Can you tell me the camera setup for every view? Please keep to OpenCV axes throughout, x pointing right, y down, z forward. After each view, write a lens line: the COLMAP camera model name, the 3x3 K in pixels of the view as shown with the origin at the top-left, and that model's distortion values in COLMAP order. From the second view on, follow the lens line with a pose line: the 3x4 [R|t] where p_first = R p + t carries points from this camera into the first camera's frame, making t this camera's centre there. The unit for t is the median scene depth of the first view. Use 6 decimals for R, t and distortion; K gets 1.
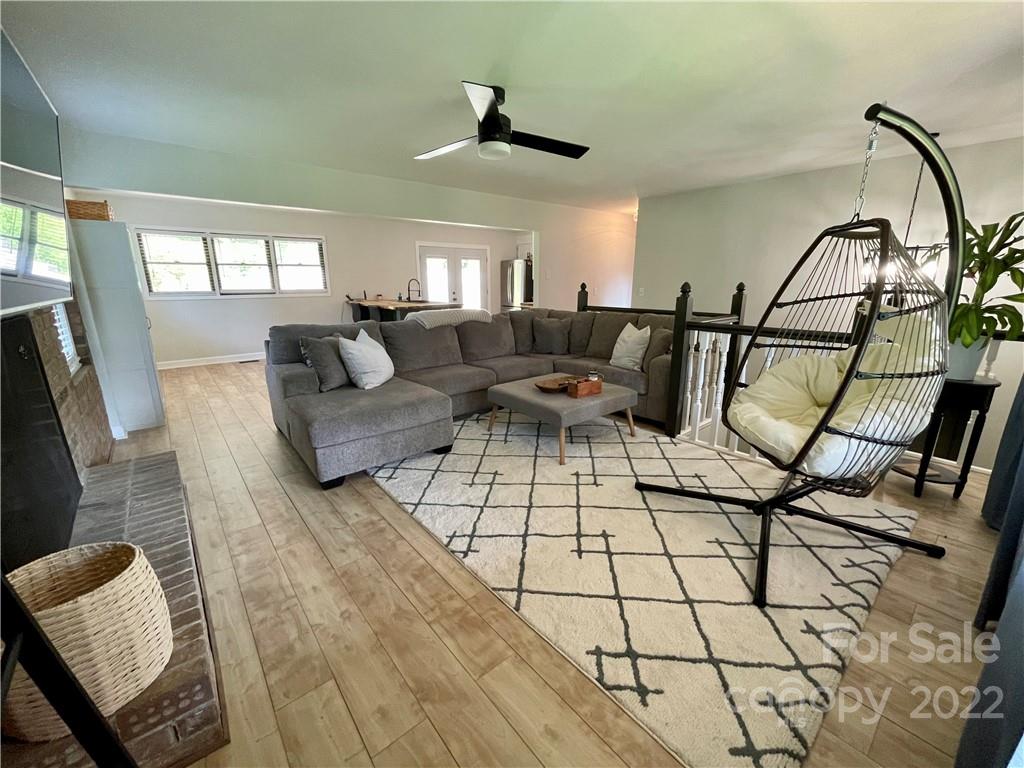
lens RADIAL K [[414.7, 0, 507.8], [0, 414.7, 385.5], [0, 0, 1]] dist [-0.002281, 0.000370]
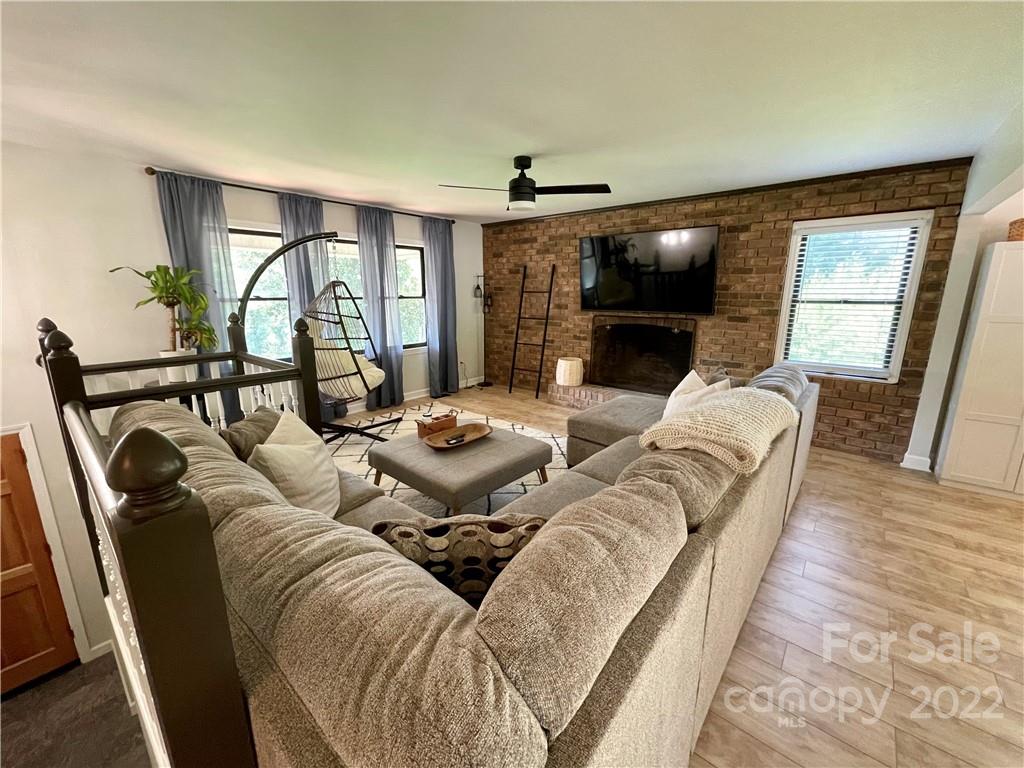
lens RADIAL K [[414.7, 0, 507.8], [0, 414.7, 385.5], [0, 0, 1]] dist [-0.002281, 0.000370]
pose [[-0.985788, 0.037177, -0.163832, 0.253279], [-0.041732, 0.890447, 0.453169, -0.712372], [0.162731, 0.453565, -0.876240, 2.560820]]
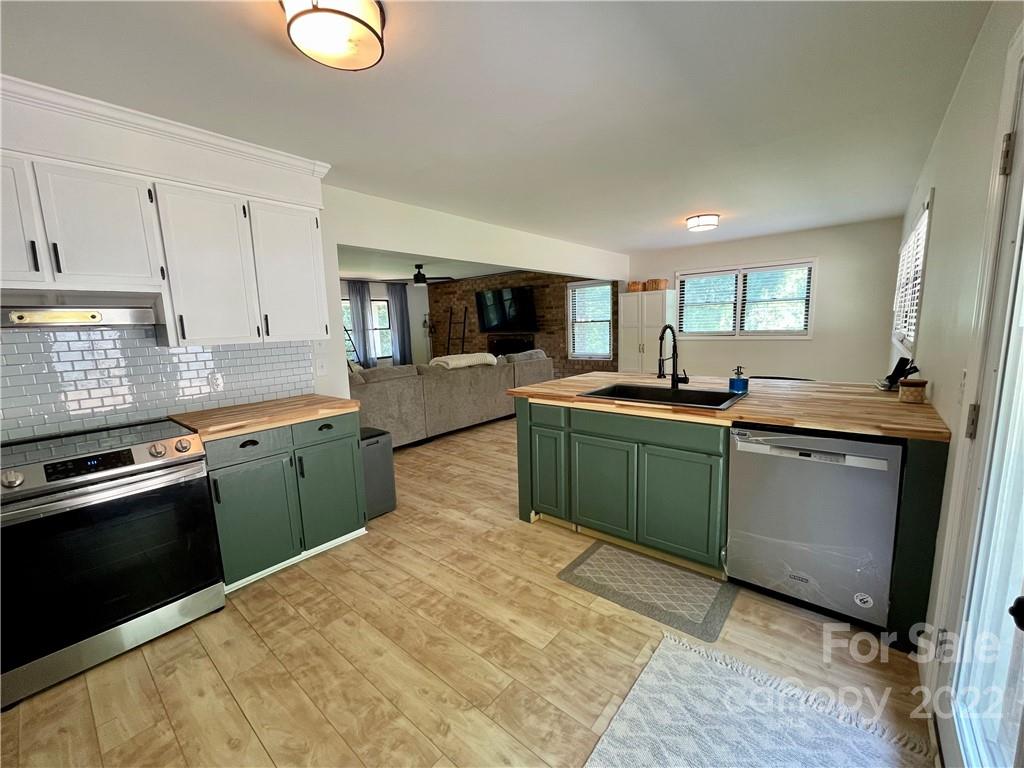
lens RADIAL K [[414.7, 0, 507.8], [0, 414.7, 385.5], [0, 0, 1]] dist [-0.002281, 0.000370]
pose [[-0.984669, 0.063586, -0.162433, -0.127081], [-0.003851, 0.923043, 0.384677, -1.110017], [0.174392, 0.379405, -0.908647, 4.241405]]
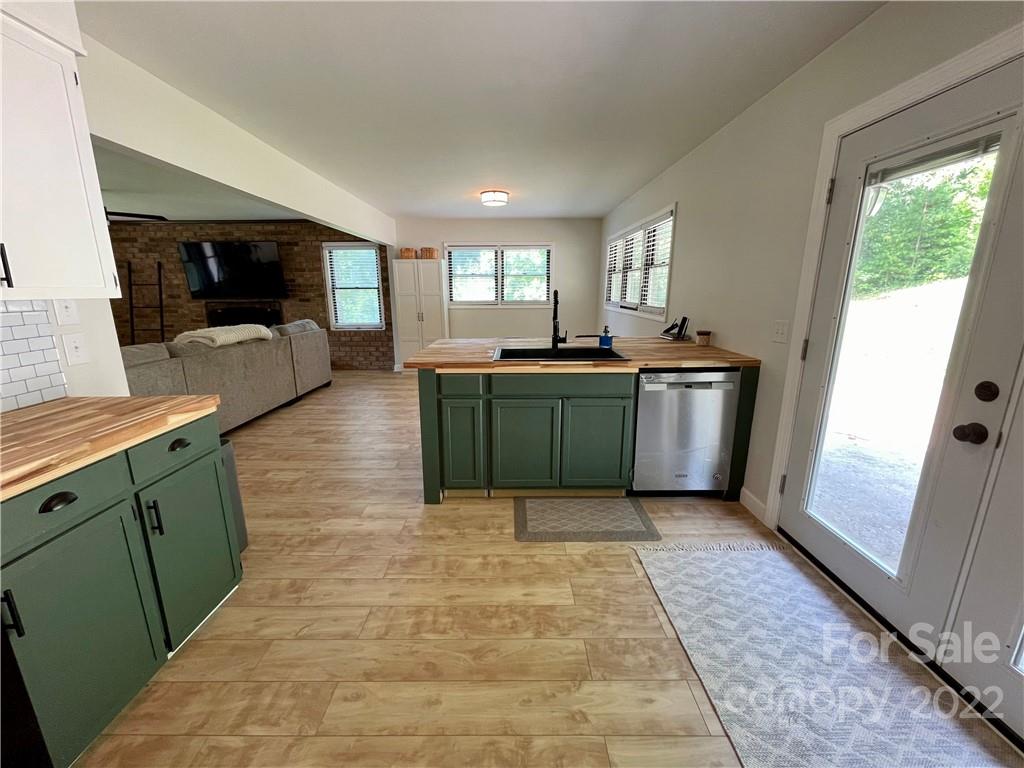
lens RADIAL K [[414.7, 0, 507.8], [0, 414.7, 385.5], [0, 0, 1]] dist [-0.002281, 0.000370]
pose [[-0.644062, 0.180083, -0.743475, 0.308567], [-0.183071, 0.907369, 0.378373, -1.017344], [0.742745, 0.379804, -0.551434, 3.925642]]
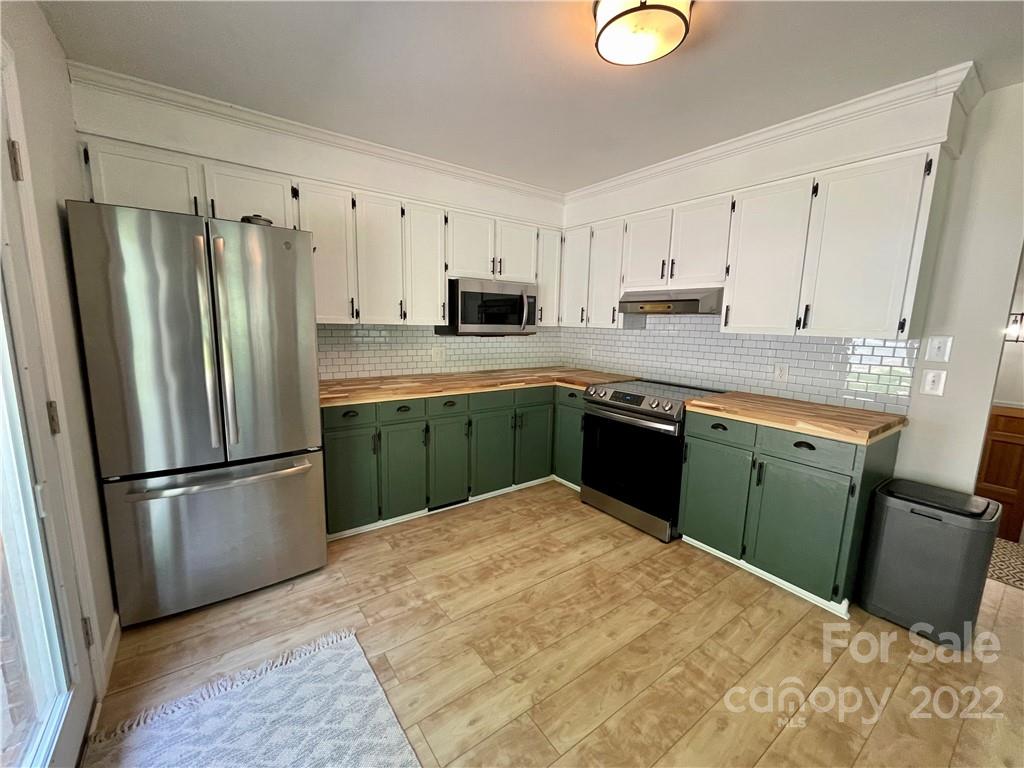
lens RADIAL K [[414.7, 0, 507.8], [0, 414.7, 385.5], [0, 0, 1]] dist [-0.002281, 0.000370]
pose [[0.070358, -0.149381, 0.986273, -0.710205], [0.226866, 0.965210, 0.130006, -0.964624], [-0.971381, 0.214605, 0.101800, 3.700500]]
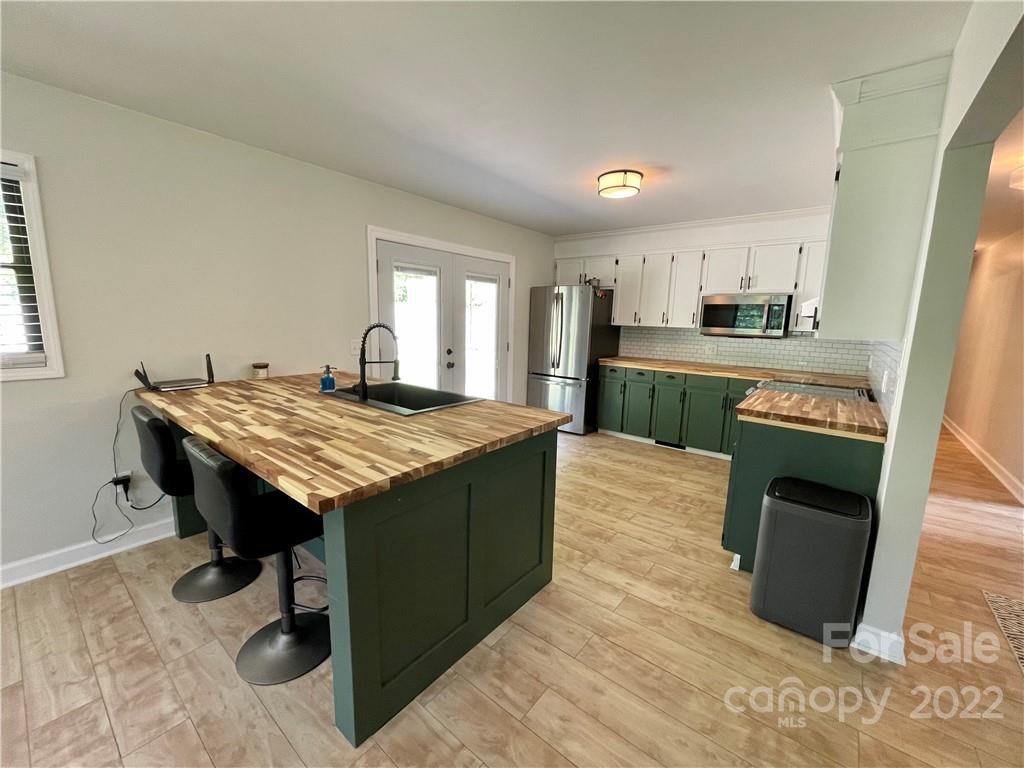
lens RADIAL K [[414.7, 0, 507.8], [0, 414.7, 385.5], [0, 0, 1]] dist [-0.002281, 0.000370]
pose [[0.981131, -0.004412, 0.193295, -0.633474], [0.020712, 0.996385, -0.082386, -0.609072], [-0.192233, 0.084835, 0.977676, 2.266177]]
